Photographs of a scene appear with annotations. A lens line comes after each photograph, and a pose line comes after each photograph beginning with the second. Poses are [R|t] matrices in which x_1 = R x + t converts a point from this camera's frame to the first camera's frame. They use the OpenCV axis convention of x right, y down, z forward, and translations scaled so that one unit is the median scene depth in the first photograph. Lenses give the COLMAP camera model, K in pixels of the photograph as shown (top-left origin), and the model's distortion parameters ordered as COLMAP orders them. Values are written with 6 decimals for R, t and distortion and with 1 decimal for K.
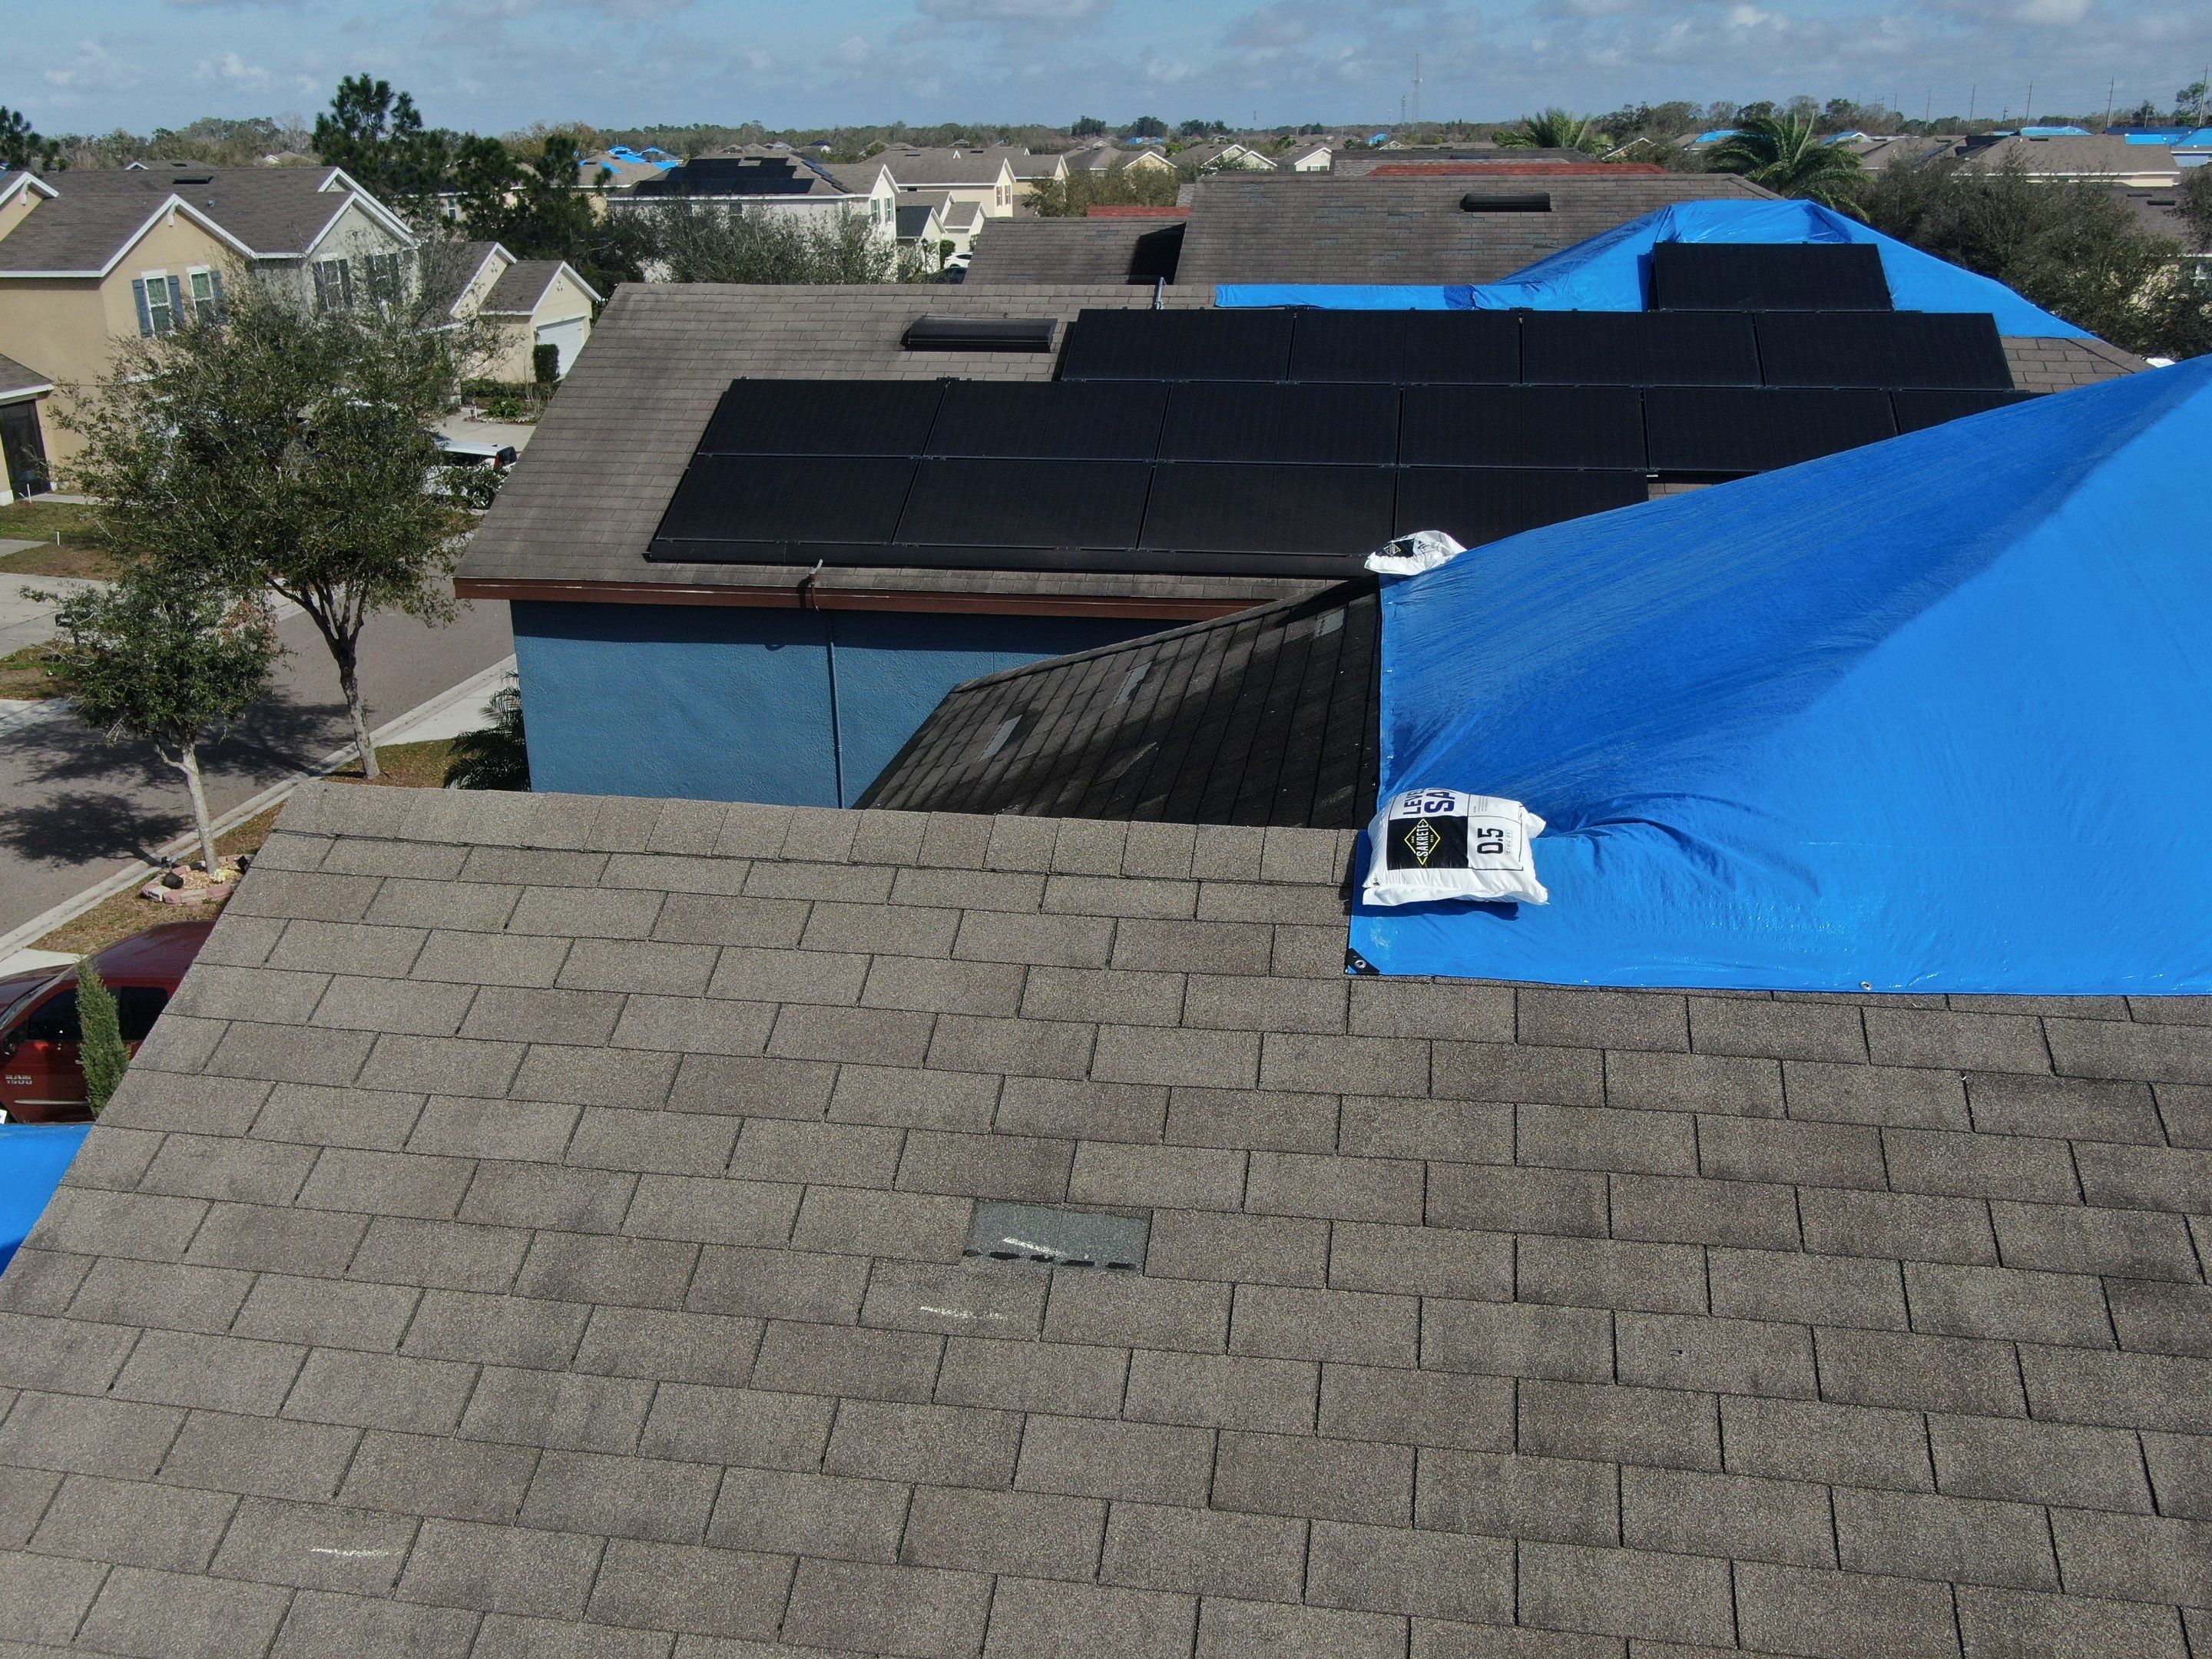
lens RADIAL K [[1961.8, 0, 1114.8], [0, 1961.8, 843.2], [0, 0, 1]] dist [-0.006843, 0.004407]
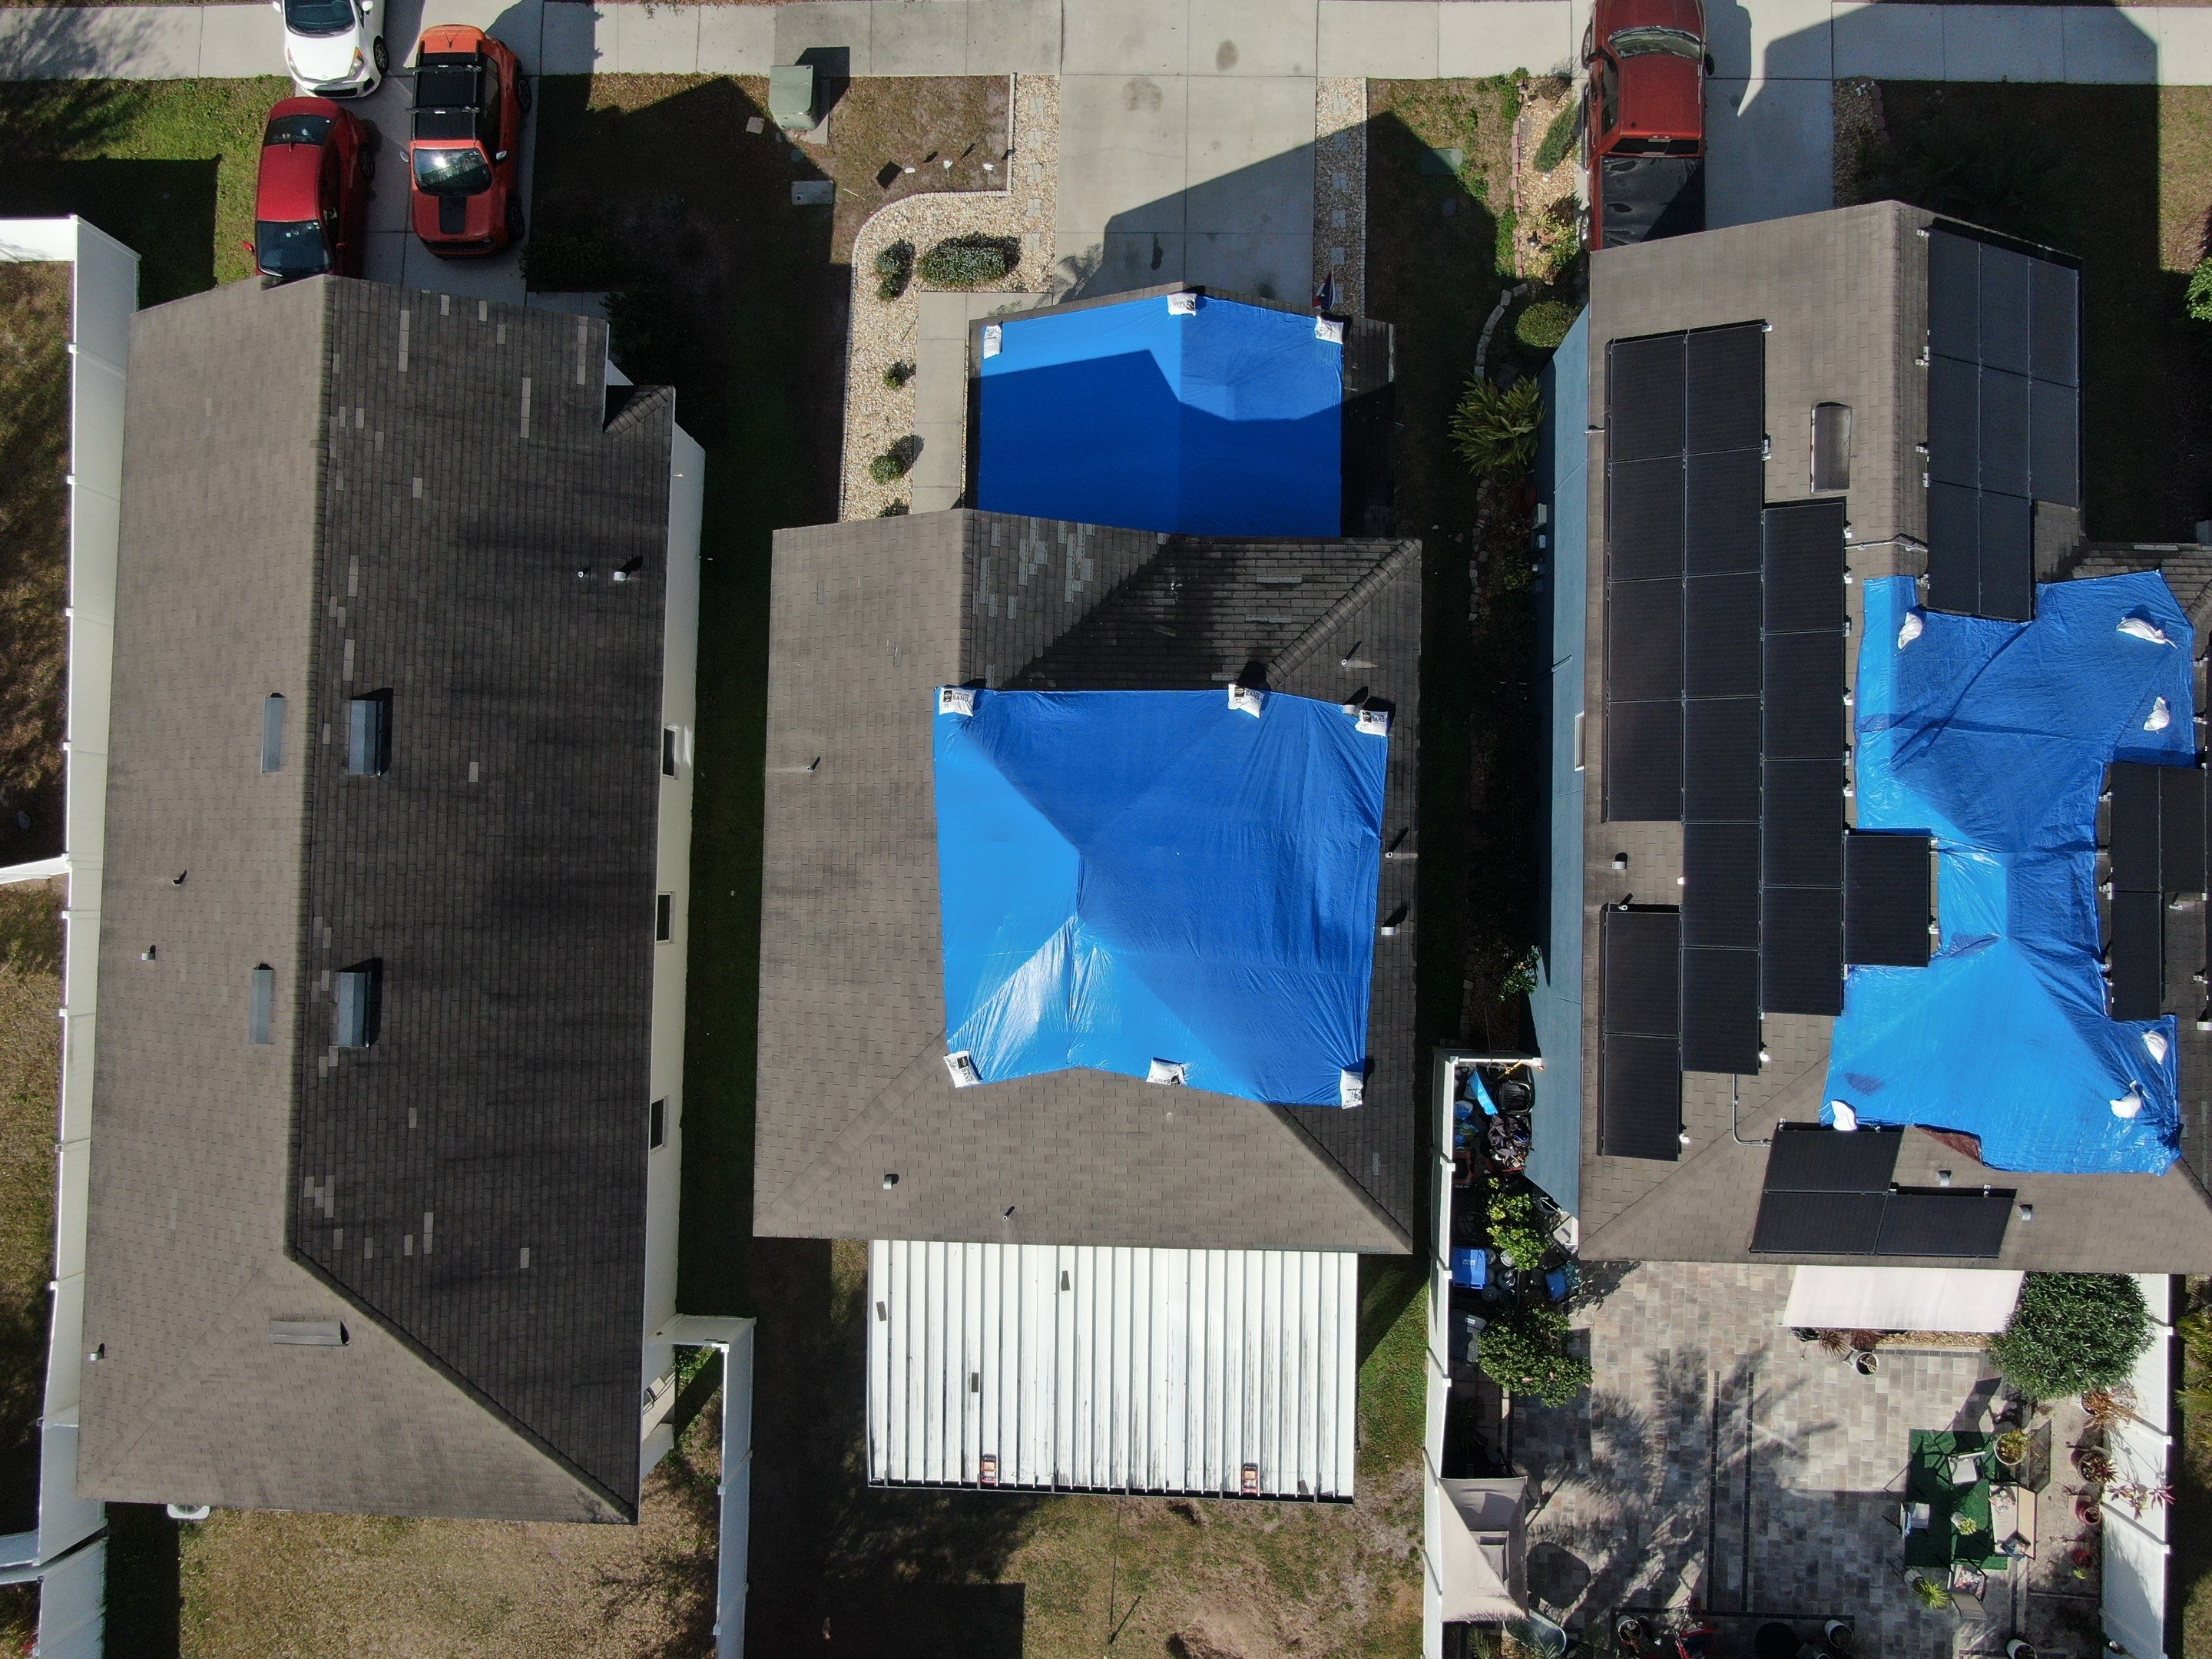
lens RADIAL K [[1584.2, 0, 1110.8], [0, 1584.2, 834.7], [0, 0, 1]] dist [-0.027818, 0.011935]
pose [[0.134439, 0.990336, -0.034078, 0.248933], [-0.303219, 0.073854, 0.950055, -1.476298], [0.943390, -0.117391, 0.310217, -0.054693]]
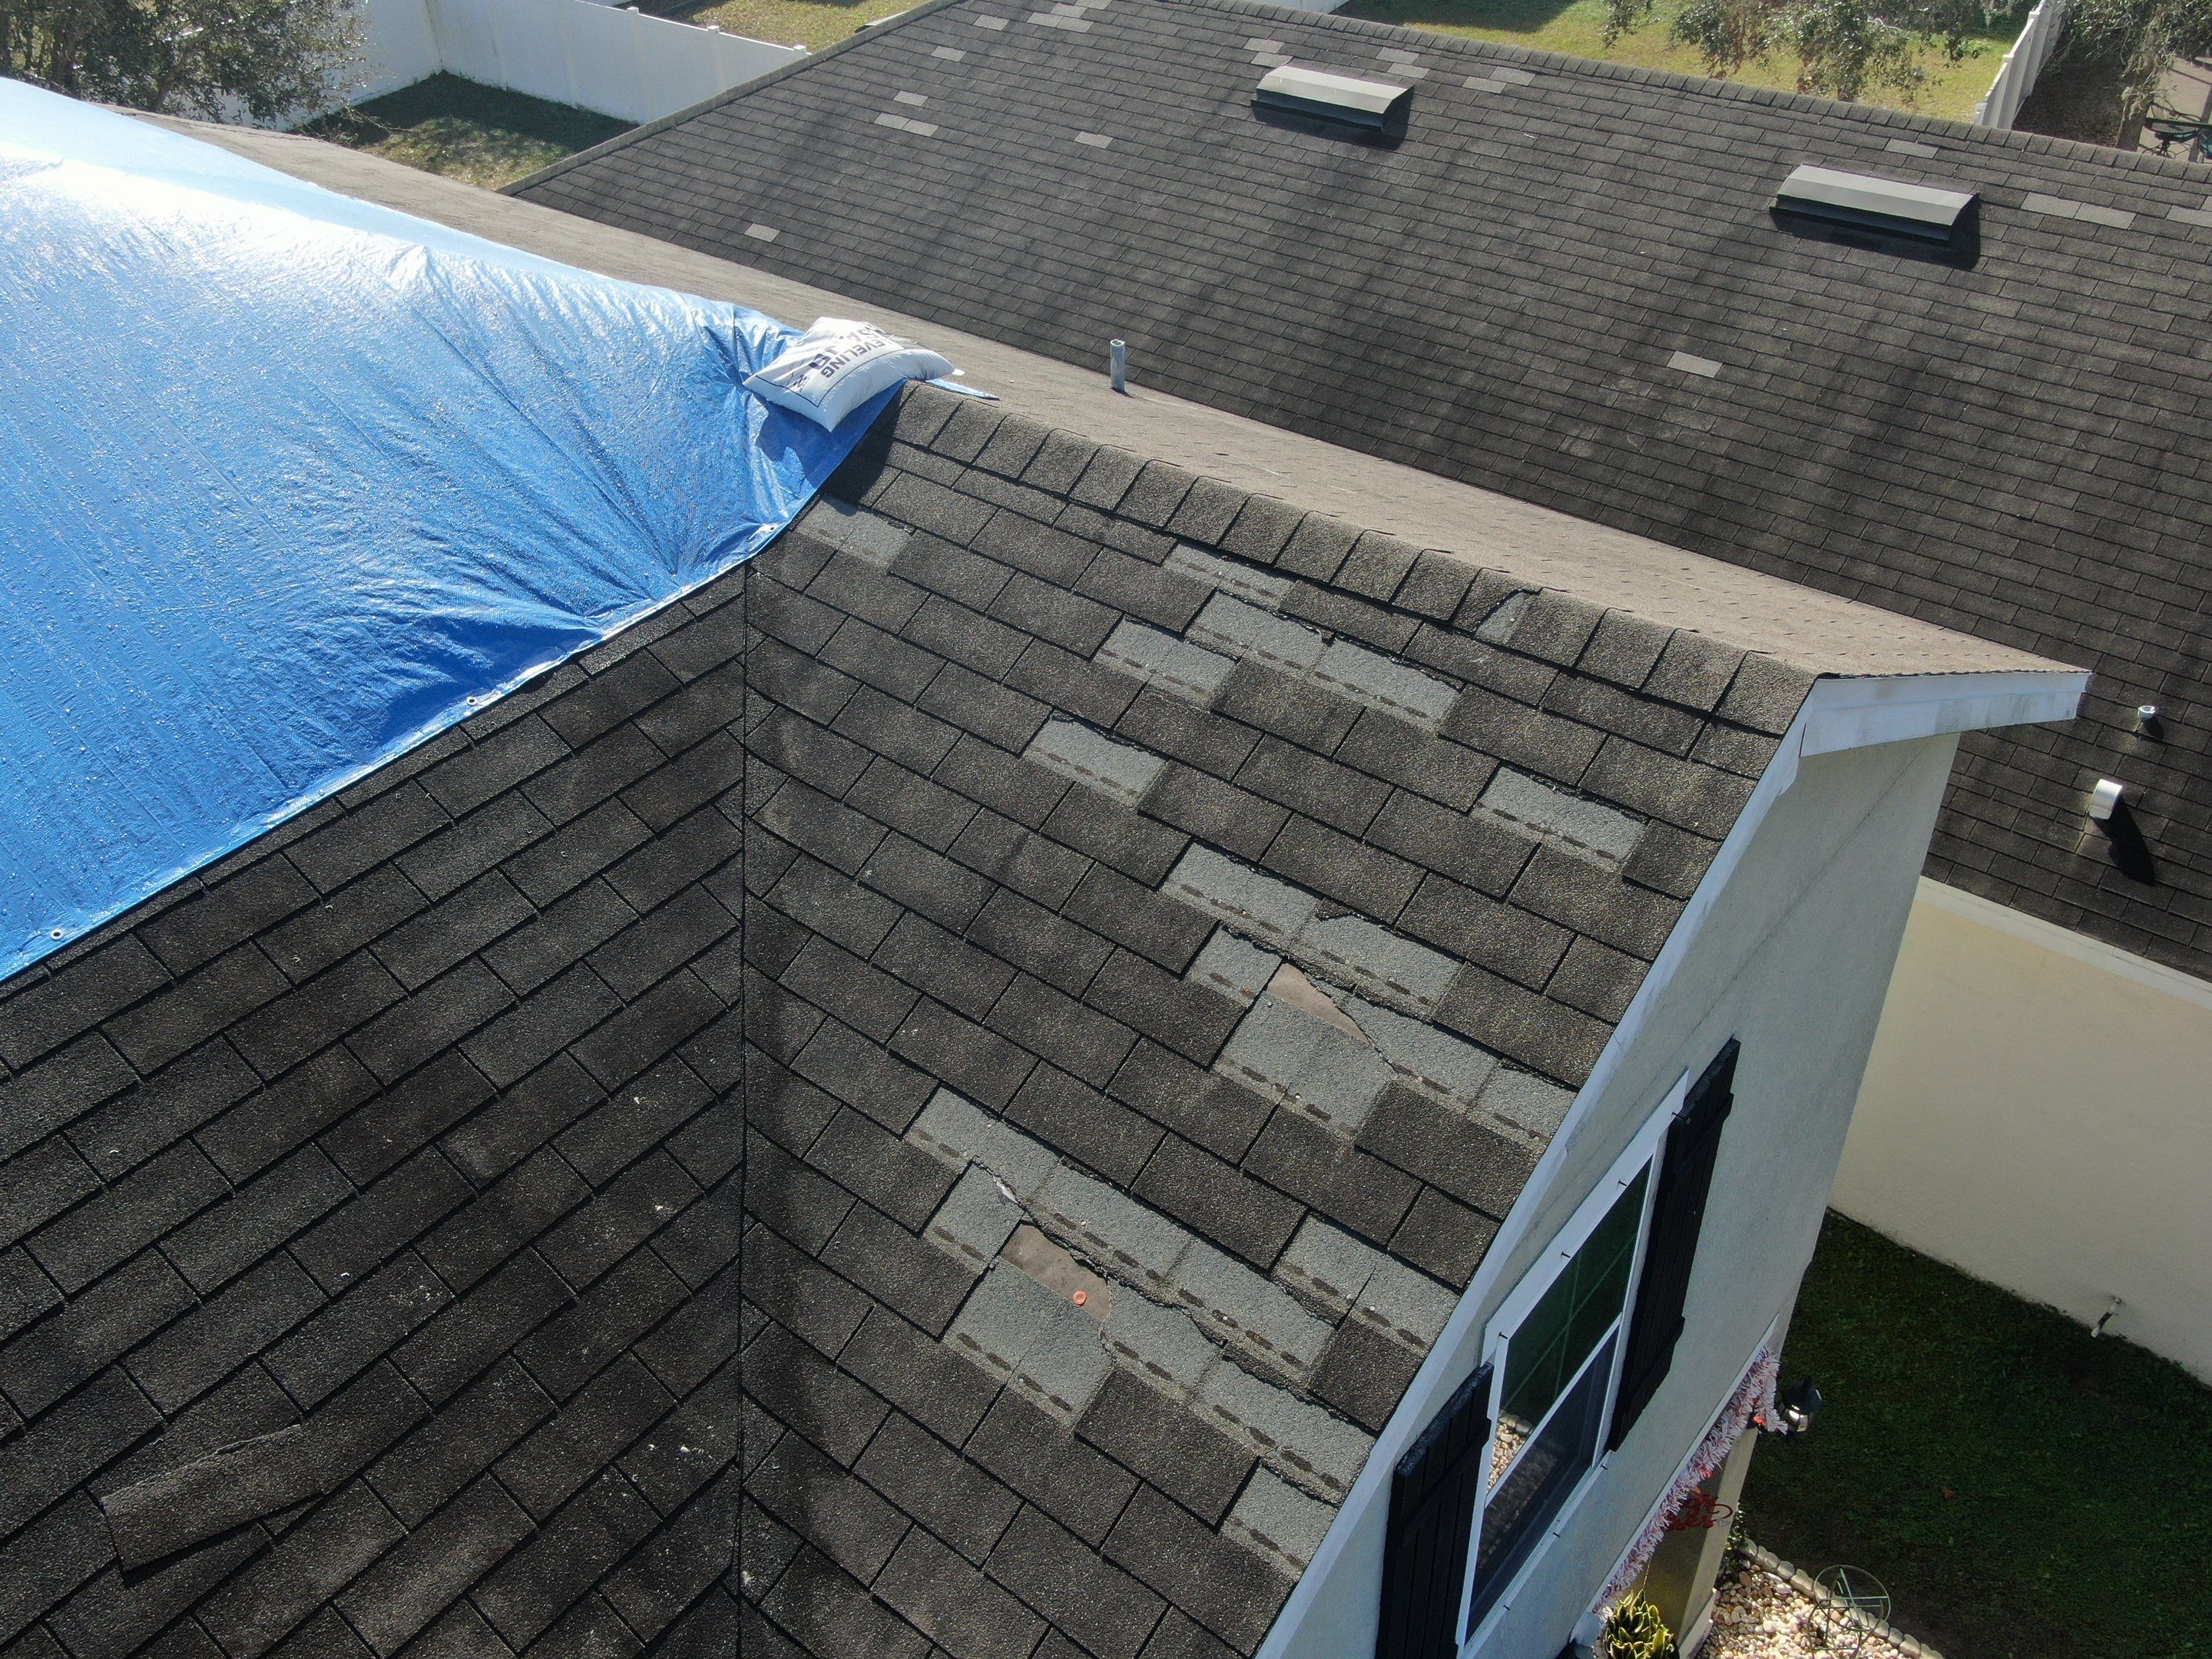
lens RADIAL K [[1961.8, 0, 1107.2], [0, 1961.8, 838.4], [0, 0, 1]] dist [-0.006843, 0.004407]
pose [[-0.869296, -0.271128, 0.413298, -0.165453], [0.197442, 0.576073, 0.793194, -0.229194], [-0.453146, 0.771122, -0.447246, 0.501881]]
